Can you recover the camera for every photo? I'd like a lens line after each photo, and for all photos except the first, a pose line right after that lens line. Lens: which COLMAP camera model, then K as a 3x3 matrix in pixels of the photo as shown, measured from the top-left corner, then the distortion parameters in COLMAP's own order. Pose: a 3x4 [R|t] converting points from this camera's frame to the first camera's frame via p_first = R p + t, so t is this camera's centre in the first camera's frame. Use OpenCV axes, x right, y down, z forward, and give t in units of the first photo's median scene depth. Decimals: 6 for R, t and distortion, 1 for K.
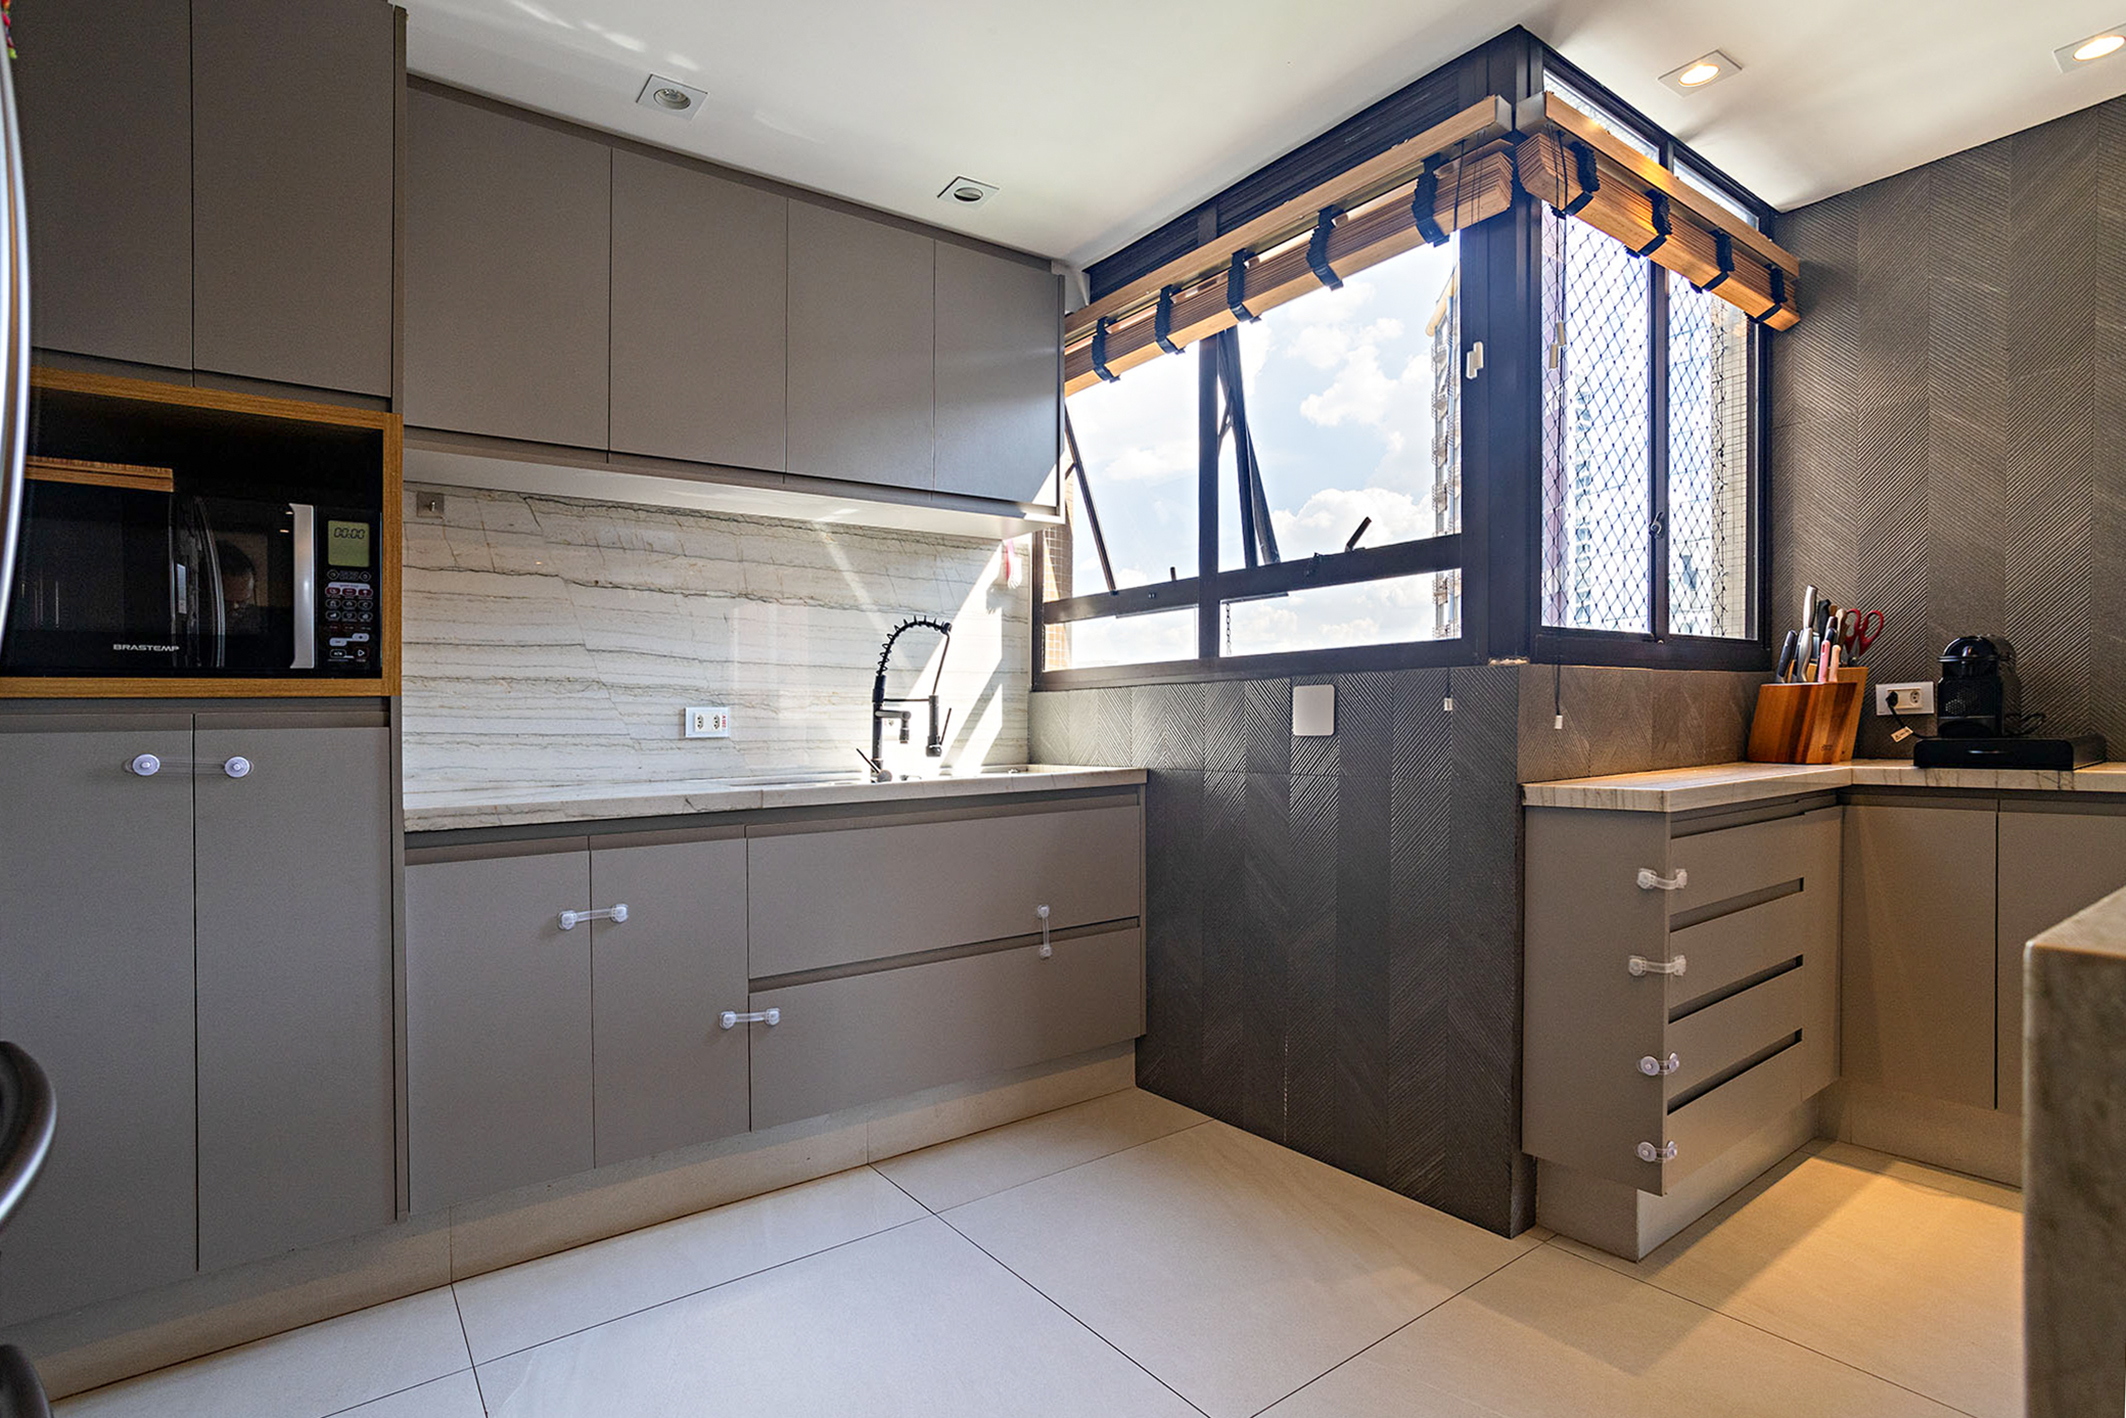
lens RADIAL K [[1086.0, 0, 1063.1], [0, 1086.0, 687.9], [0, 0, 1]] dist [-0.022886, 0.000732]
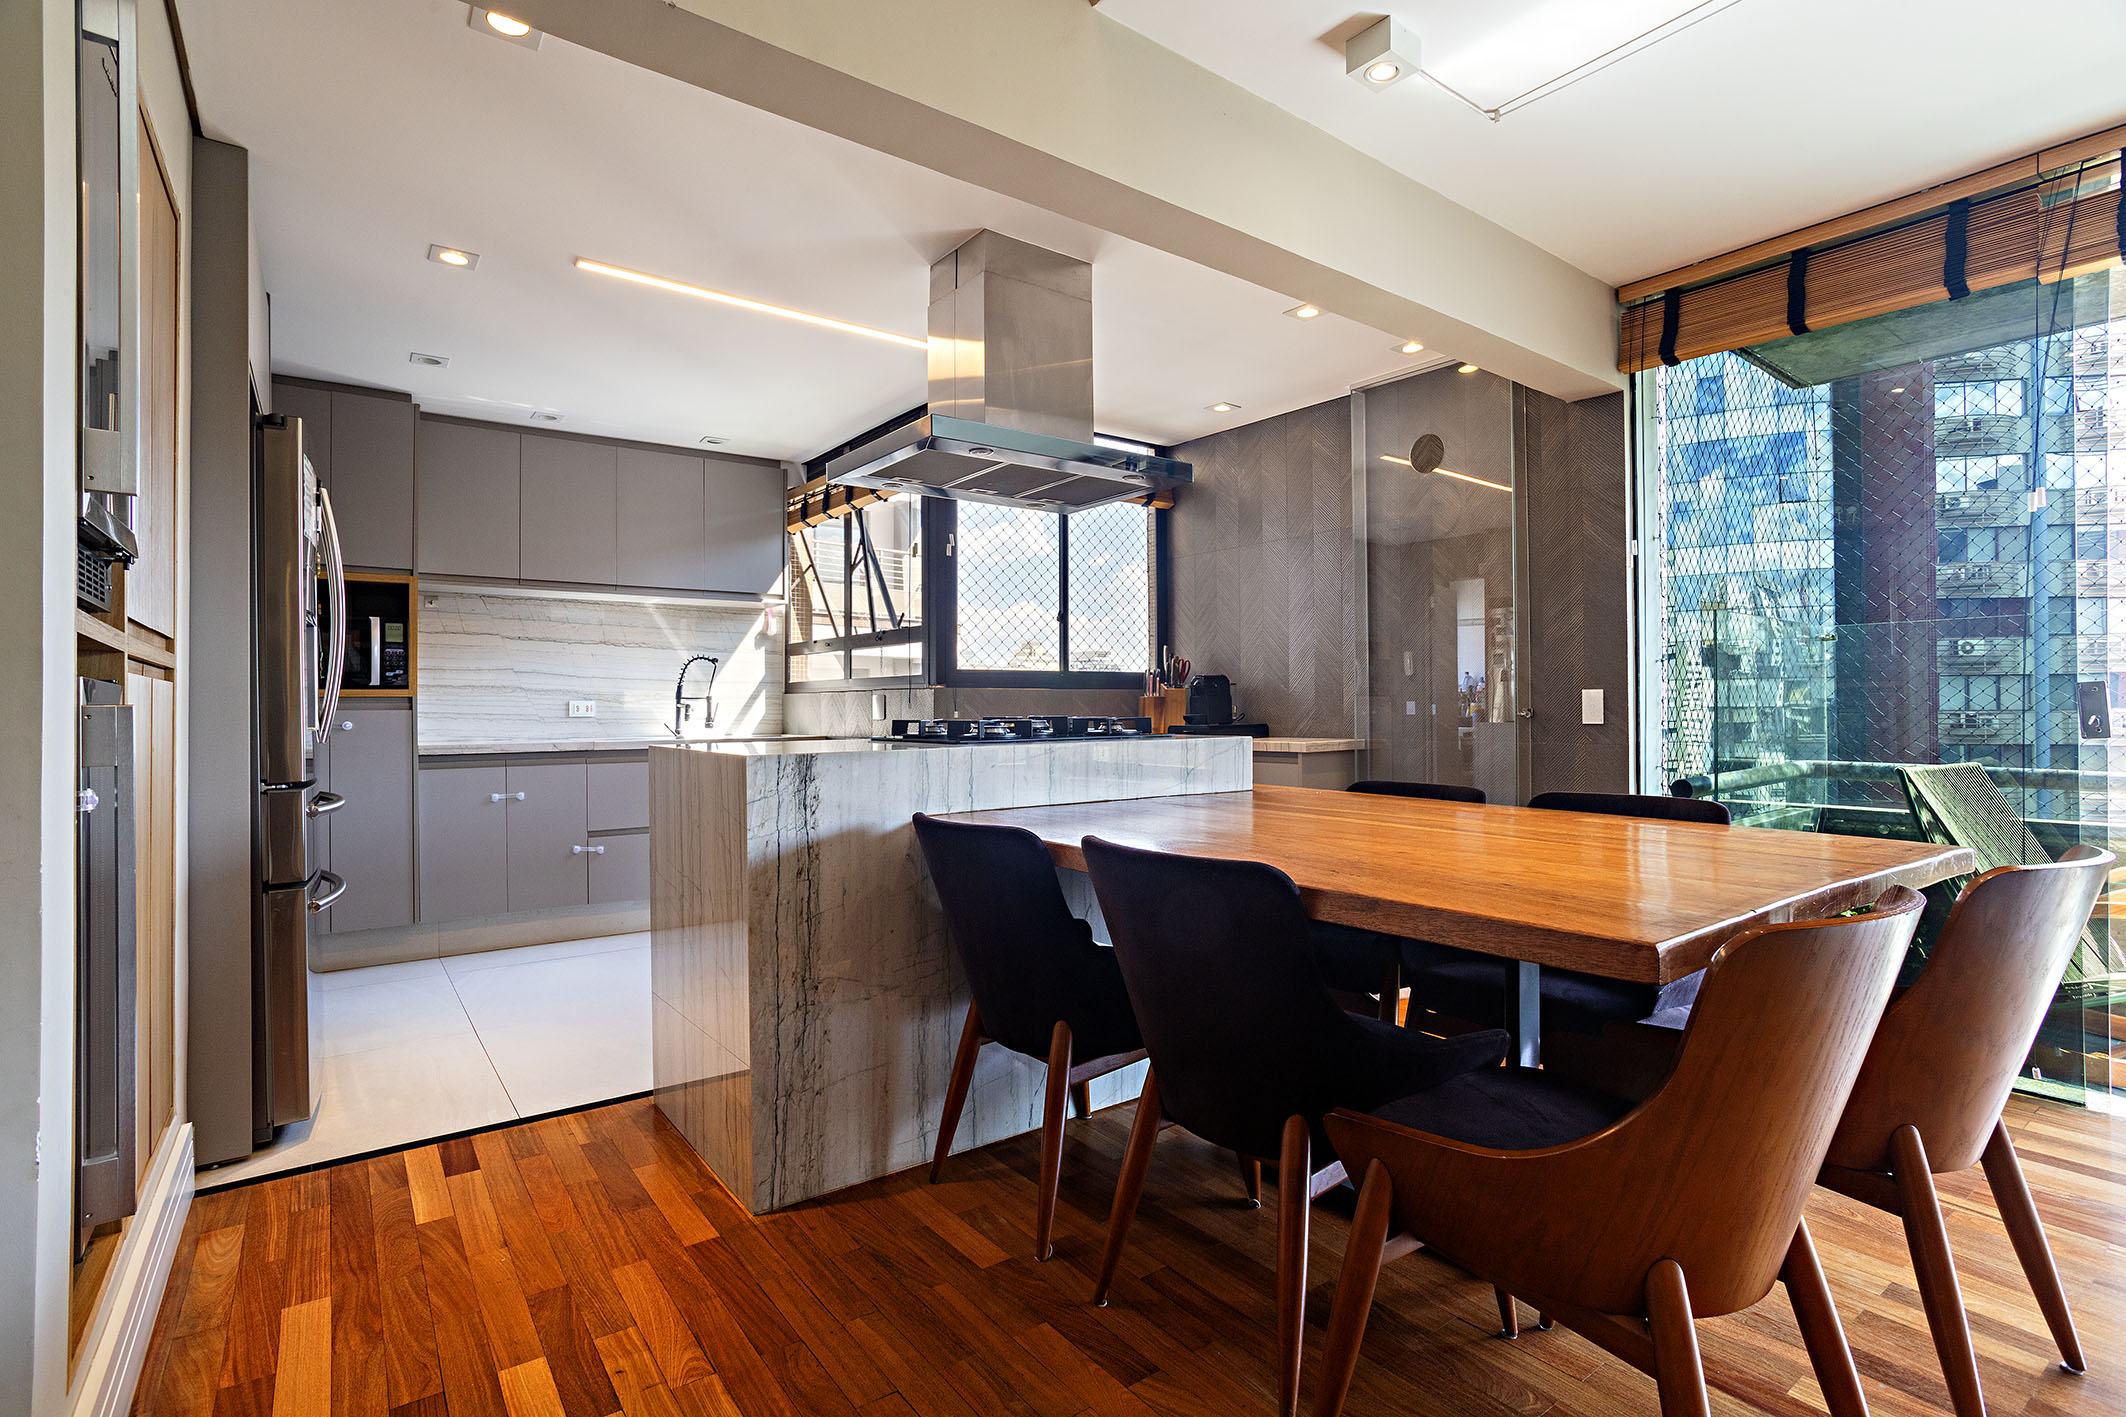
lens RADIAL K [[1011.8, 0, 1145.4], [0, 1011.8, 699.2], [0, 0, 1]] dist [-0.059395, 0.027950]
pose [[0.996151, 0.012907, 0.086699, 0.513319], [-0.014627, 0.999708, 0.019229, -0.033943], [-0.086426, -0.020423, 0.996049, -0.843414]]
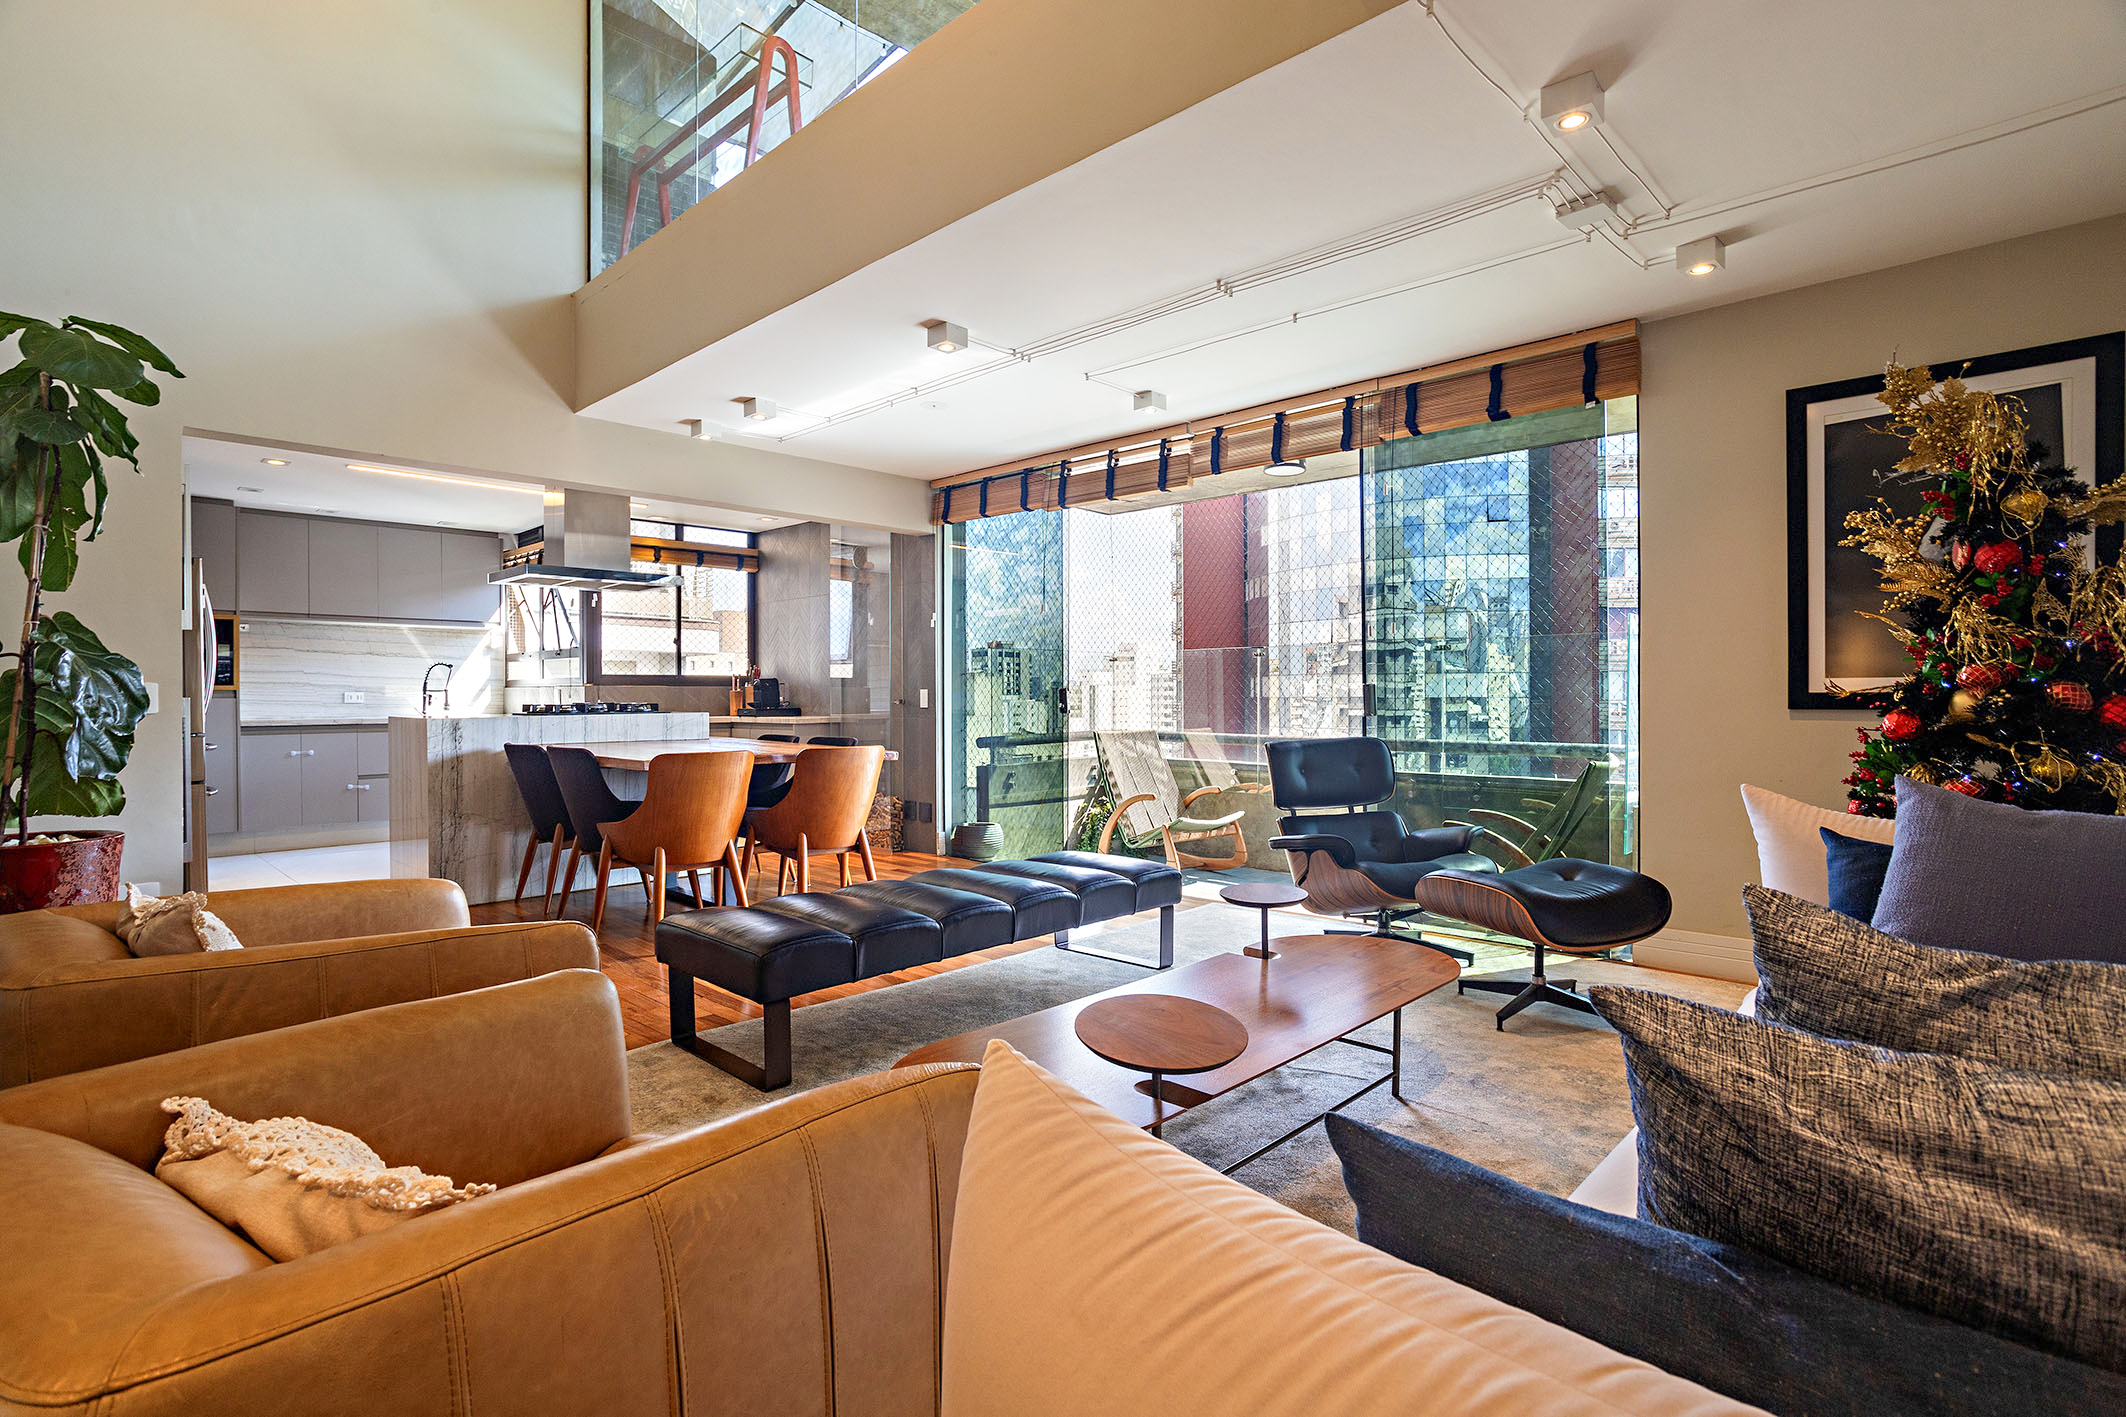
lens RADIAL K [[1011.8, 0, 1145.4], [0, 1011.8, 699.2], [0, 0, 1]] dist [-0.059395, 0.027950]
pose [[0.969941, 0.014425, 0.242912, 1.098778], [-0.021965, 0.999356, 0.028361, -0.086211], [-0.242347, -0.032844, 0.969634, -2.097347]]
